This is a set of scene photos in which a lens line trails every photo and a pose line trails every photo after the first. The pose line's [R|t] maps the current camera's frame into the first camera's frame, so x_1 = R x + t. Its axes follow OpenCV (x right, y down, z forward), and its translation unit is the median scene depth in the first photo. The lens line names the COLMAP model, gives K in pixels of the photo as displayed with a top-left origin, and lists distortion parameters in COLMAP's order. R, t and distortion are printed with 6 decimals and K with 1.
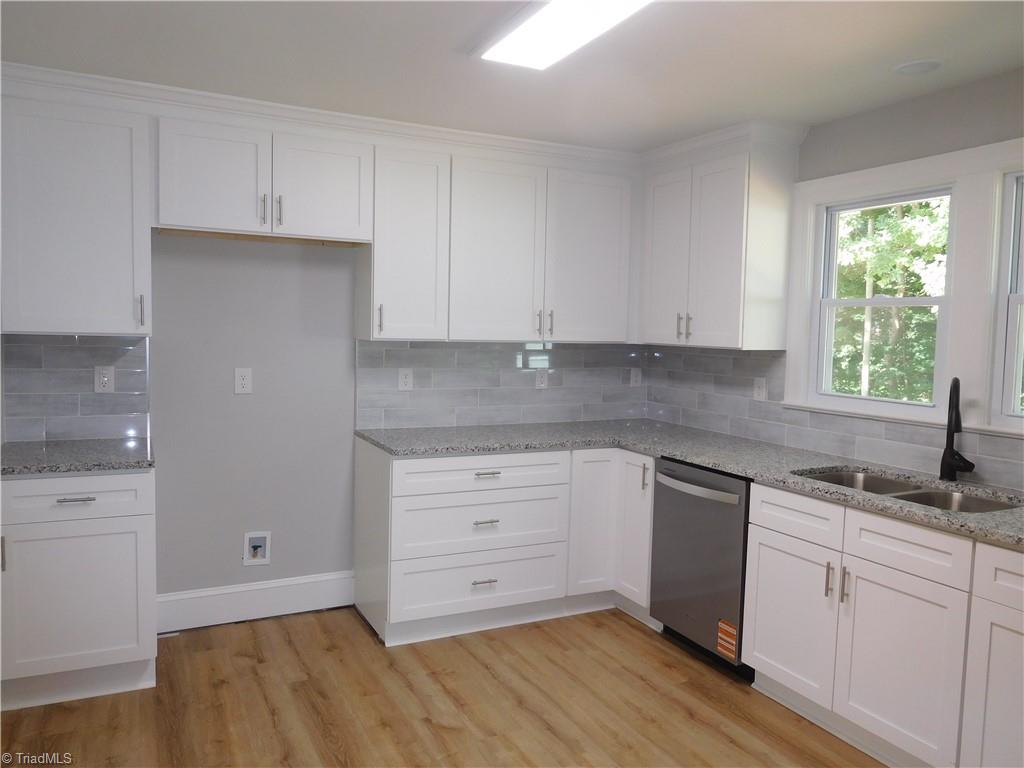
lens RADIAL K [[764.7, 0, 512.0], [0, 764.7, 384.0], [0, 0, 1]] dist [-0.035368, 0.031339]
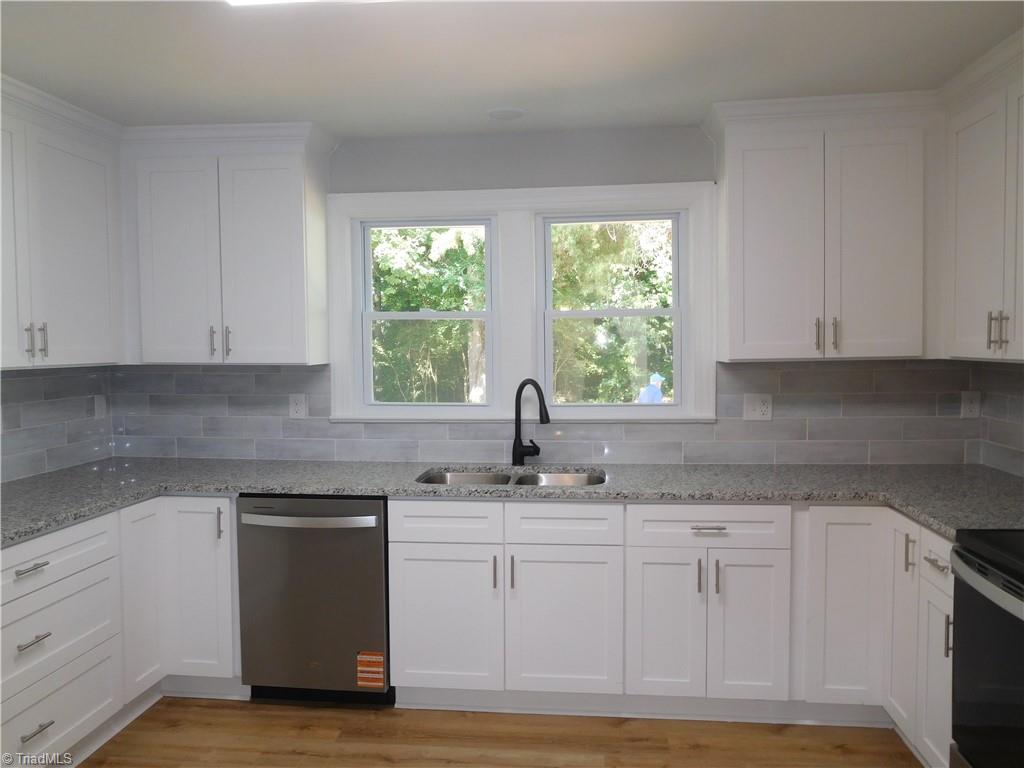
lens RADIAL K [[764.7, 0, 512.0], [0, 764.7, 384.0], [0, 0, 1]] dist [-0.035368, 0.031339]
pose [[0.542345, -0.067001, 0.837480, -0.346103], [0.078458, 0.996498, 0.028915, -0.028905], [-0.836485, 0.050025, 0.545702, 0.280748]]
